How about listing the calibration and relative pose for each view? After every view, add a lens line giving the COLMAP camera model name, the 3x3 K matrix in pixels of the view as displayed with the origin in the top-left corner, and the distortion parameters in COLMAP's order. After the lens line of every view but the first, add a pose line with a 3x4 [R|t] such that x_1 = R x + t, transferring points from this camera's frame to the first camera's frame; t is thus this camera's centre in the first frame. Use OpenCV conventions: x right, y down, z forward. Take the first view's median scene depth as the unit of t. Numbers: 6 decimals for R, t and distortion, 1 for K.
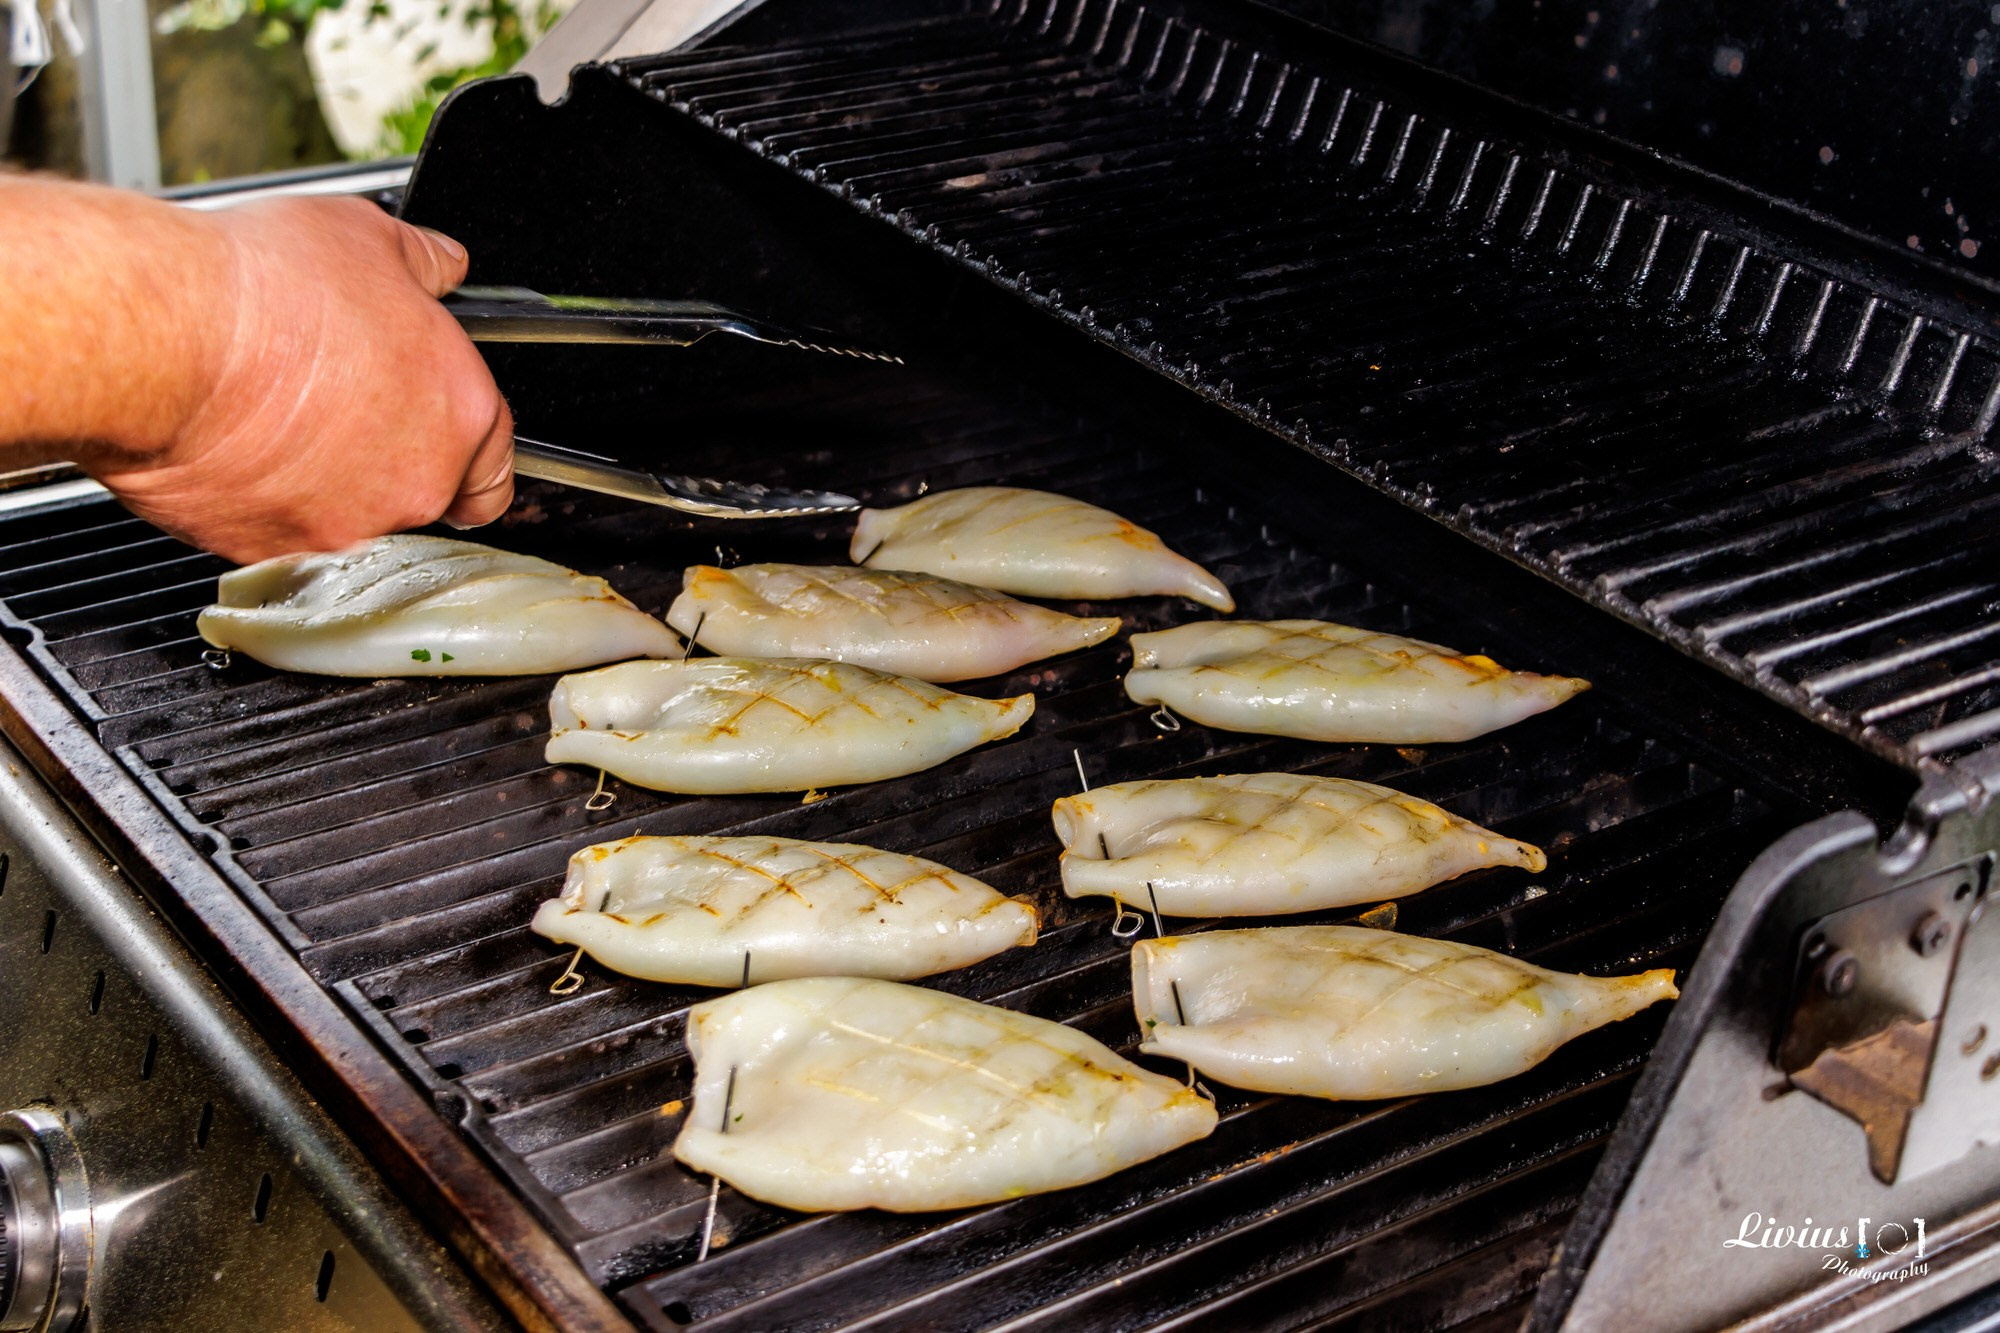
lens RADIAL K [[3297.2, 0, 1000.0], [0, 3297.2, 666.5], [0, 0, 1]] dist [0.009162, 0.127817]
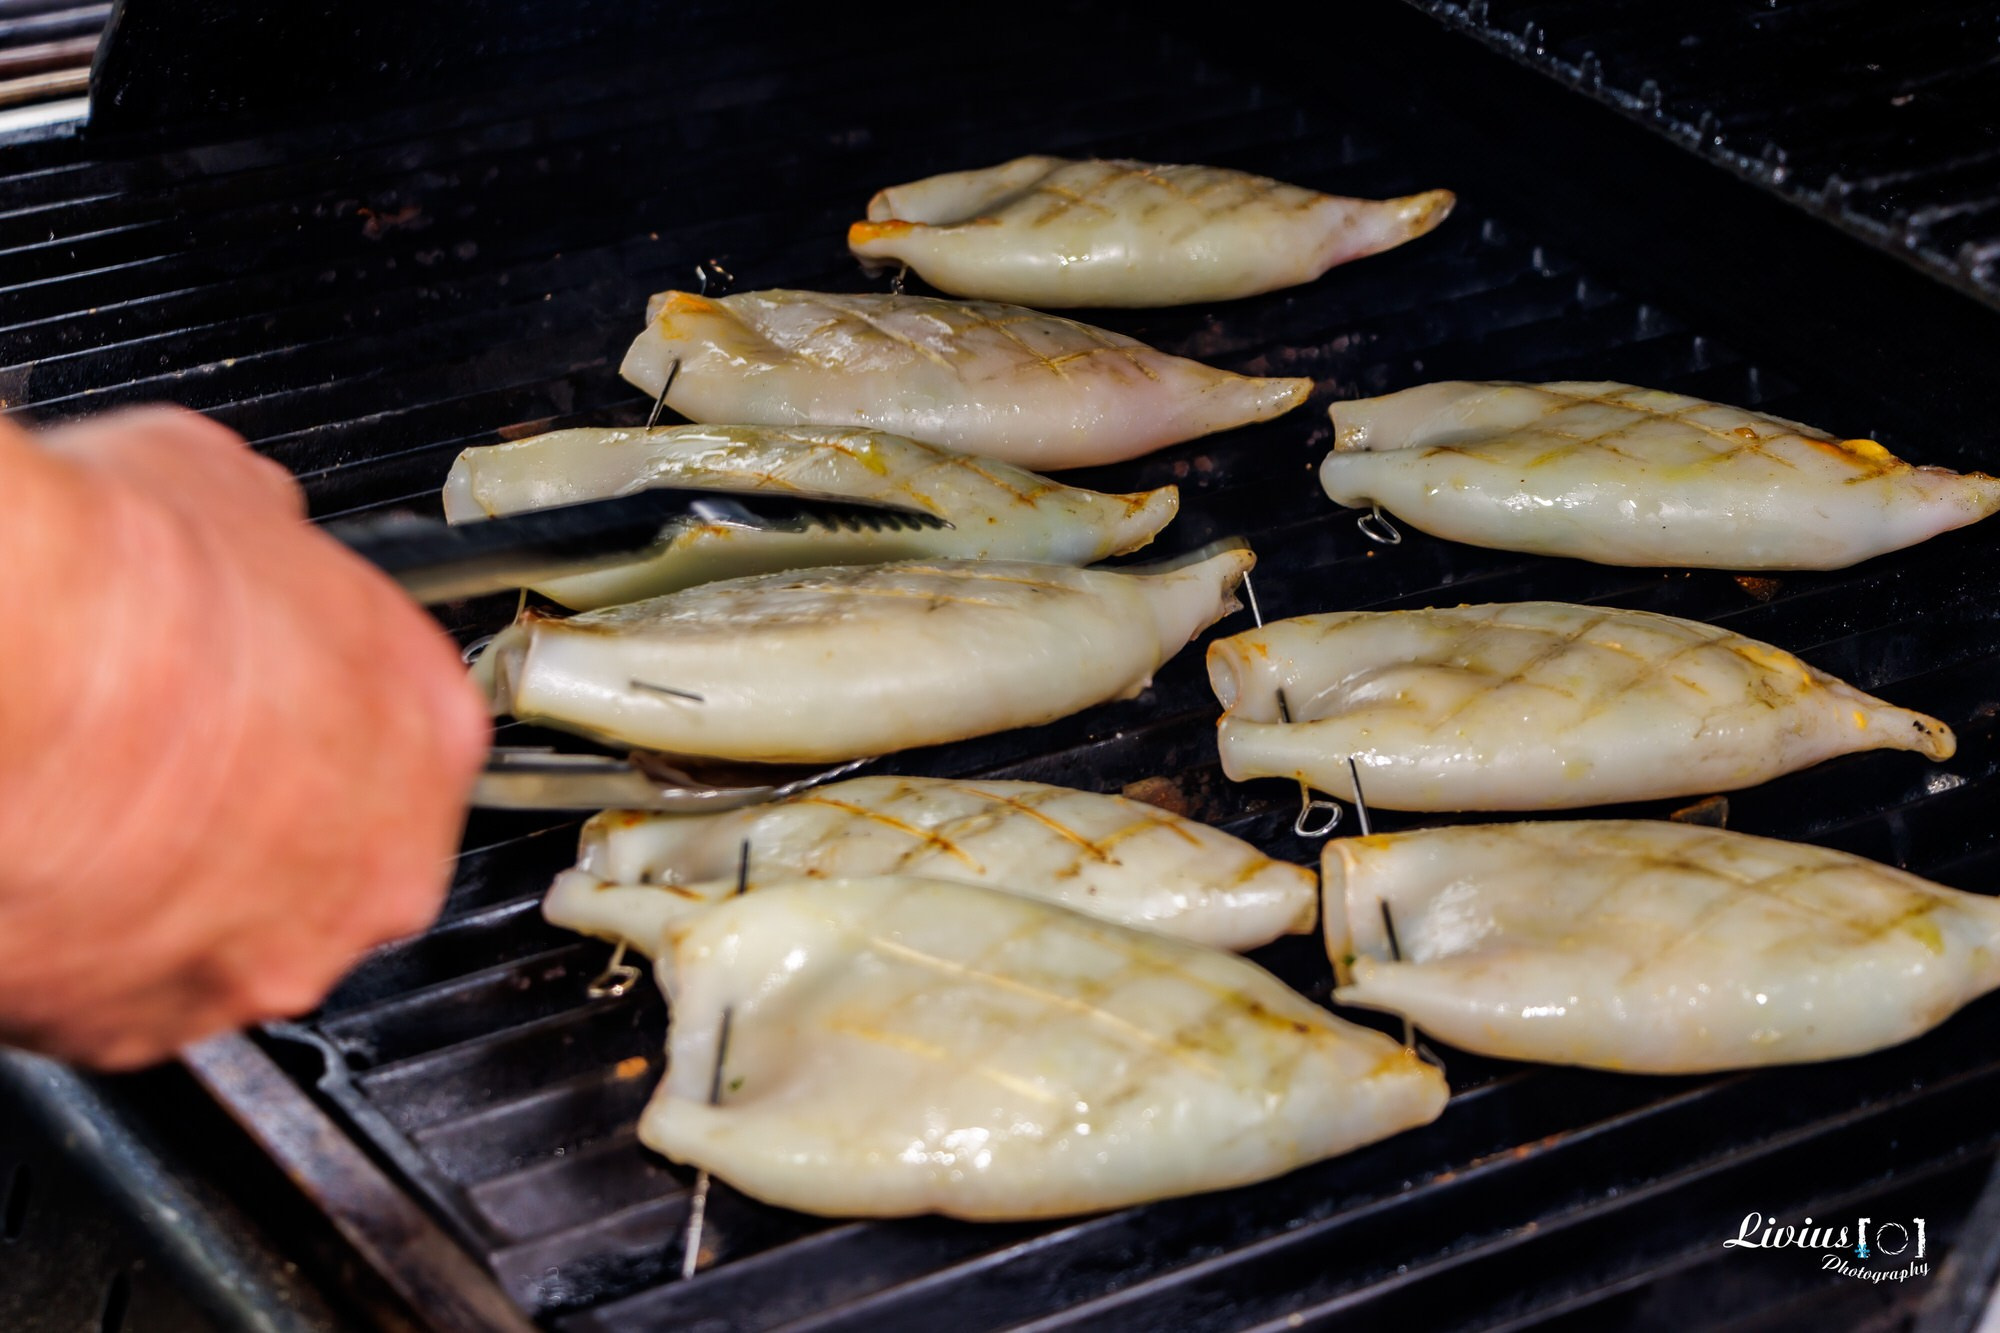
lens RADIAL K [[5623.9, 0, 1000.0], [0, 5623.9, 666.5], [0, 0, 1]] dist [0.041356, 1.095747]
pose [[0.999733, 0.013153, -0.018974, -0.004122], [-0.013038, 0.999896, 0.006152, 0.041269], [0.019053, -0.005903, 0.999801, -0.129575]]
